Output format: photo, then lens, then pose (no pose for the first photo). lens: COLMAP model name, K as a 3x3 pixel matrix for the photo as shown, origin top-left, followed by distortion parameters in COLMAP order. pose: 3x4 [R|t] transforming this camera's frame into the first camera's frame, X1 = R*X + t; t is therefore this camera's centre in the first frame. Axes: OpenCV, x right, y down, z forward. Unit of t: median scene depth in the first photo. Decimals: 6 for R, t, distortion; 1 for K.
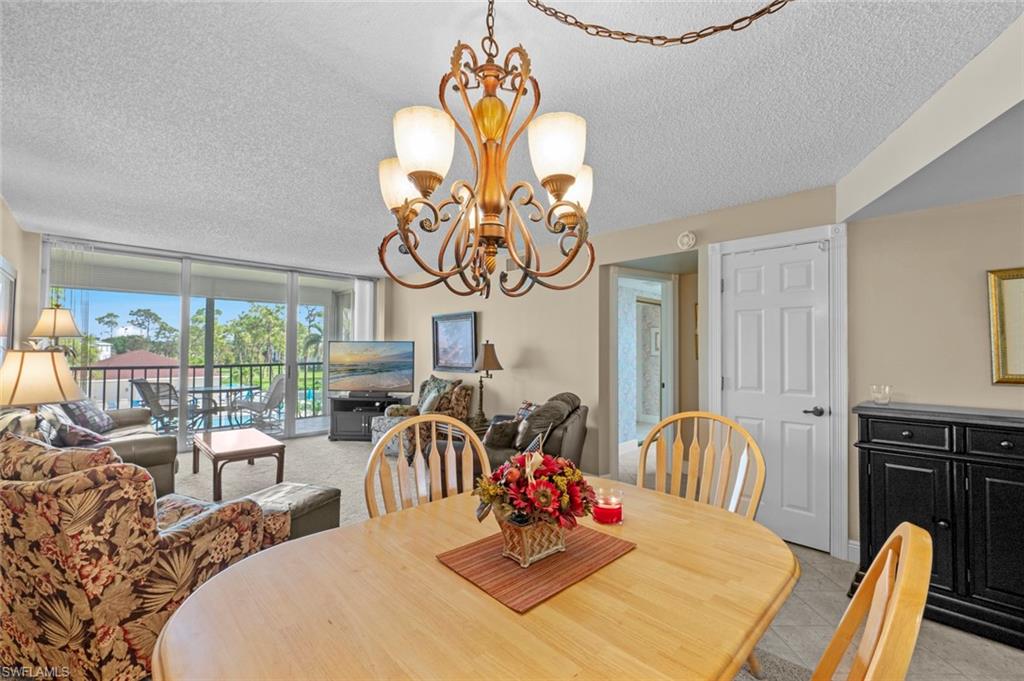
lens RADIAL K [[427.4, 0, 512.0], [0, 427.4, 340.5], [0, 0, 1]] dist [-0.001129, -0.000443]
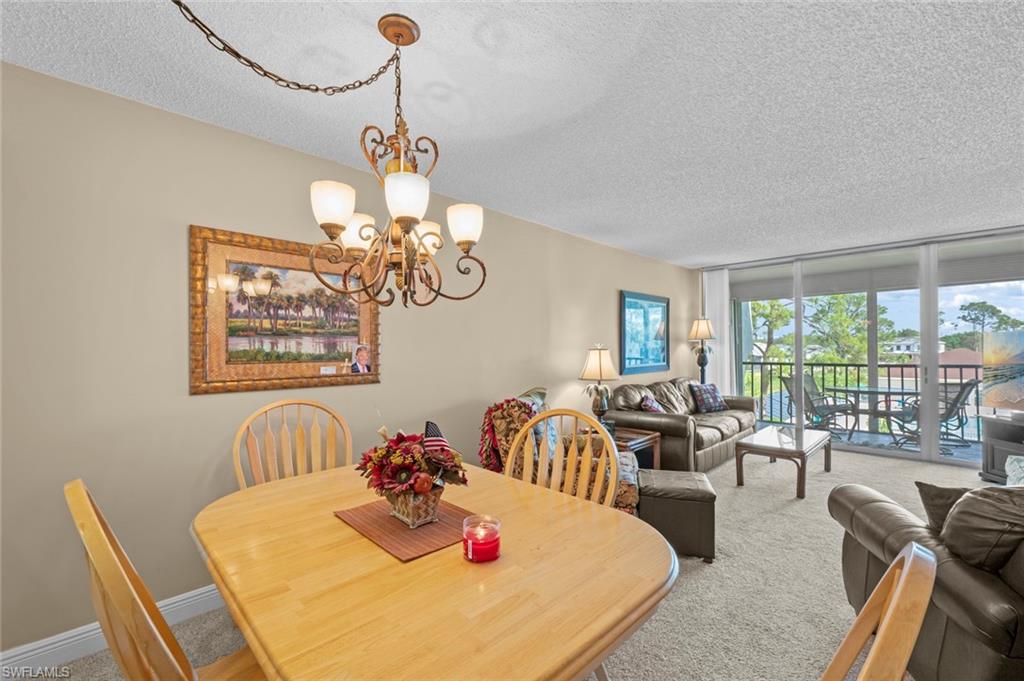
lens RADIAL K [[425.6, 0, 510.8], [0, 425.6, 353.4], [0, 0, 1]] dist [-0.002455, -0.000237]
pose [[0.012019, 0.004973, -0.999915, 0.247551], [0.028561, 0.999578, 0.005314, 0.008415], [0.999520, -0.028623, 0.011872, 0.254696]]
